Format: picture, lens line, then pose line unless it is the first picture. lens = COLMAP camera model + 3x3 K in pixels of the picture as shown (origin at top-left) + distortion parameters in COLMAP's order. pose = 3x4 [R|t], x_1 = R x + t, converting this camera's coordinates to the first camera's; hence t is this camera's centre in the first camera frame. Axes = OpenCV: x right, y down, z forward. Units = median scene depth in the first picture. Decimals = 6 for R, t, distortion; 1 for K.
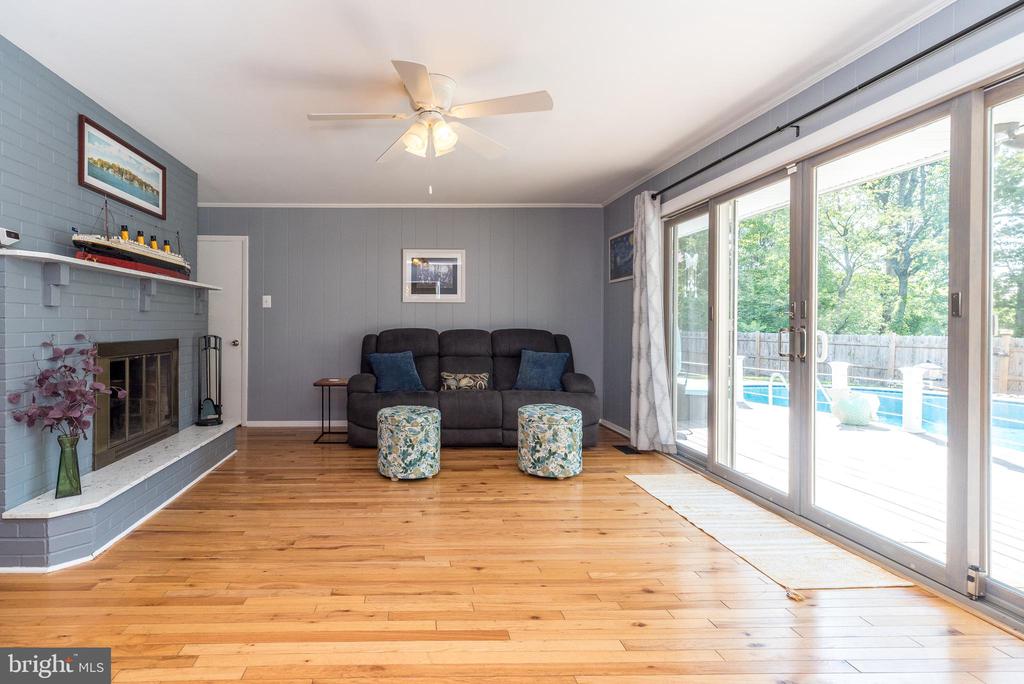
lens RADIAL K [[531.7, 0, 503.7], [0, 531.7, 326.0], [0, 0, 1]] dist [0.002785, 0.000137]
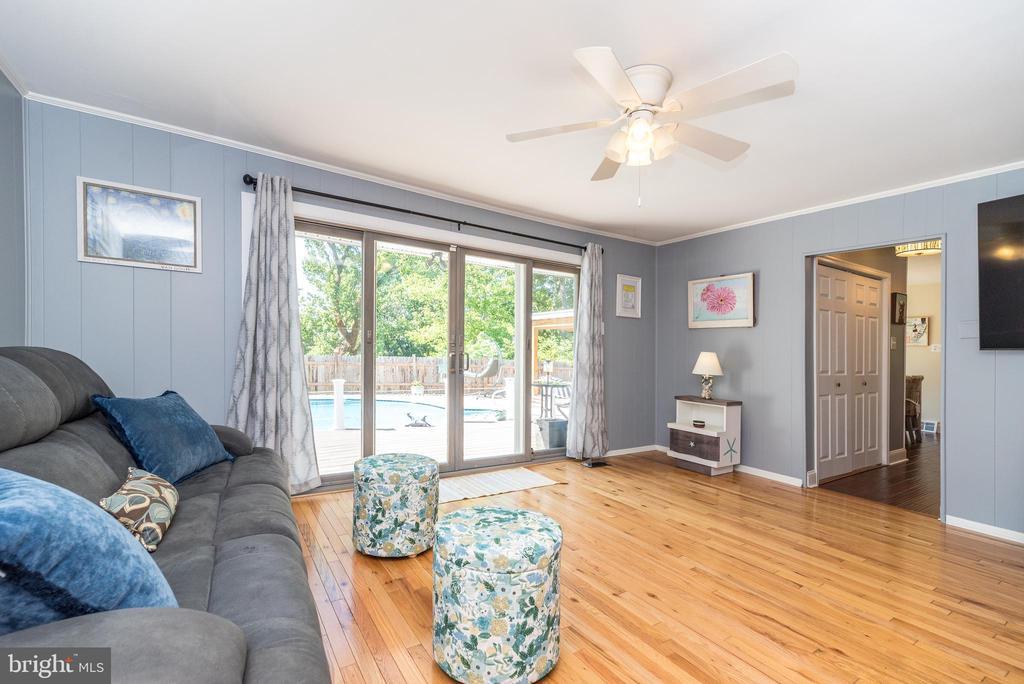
lens RADIAL K [[447.6, 0, 506.9], [0, 447.6, 348.2], [0, 0, 1]] dist [0.002914, -0.000183]
pose [[-0.513184, -0.008387, 0.858238, -0.551884], [-0.027554, 0.999598, -0.006708, -0.003441], [-0.857836, -0.027091, -0.513209, 1.326667]]
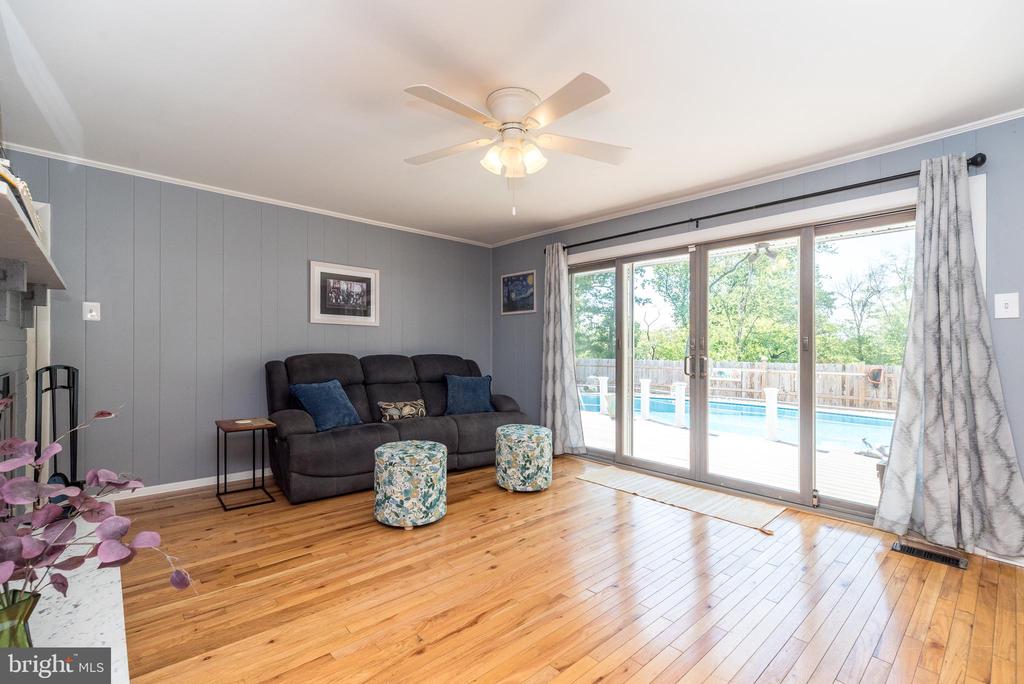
lens RADIAL K [[447.6, 0, 509.6], [0, 447.6, 347.7], [0, 0, 1]] dist [0.002914, -0.000183]
pose [[0.754858, 0.012457, 0.655770, -0.562196], [-0.010671, 0.999921, -0.006711, -0.004231], [-0.655802, -0.001931, 0.754931, 0.335325]]
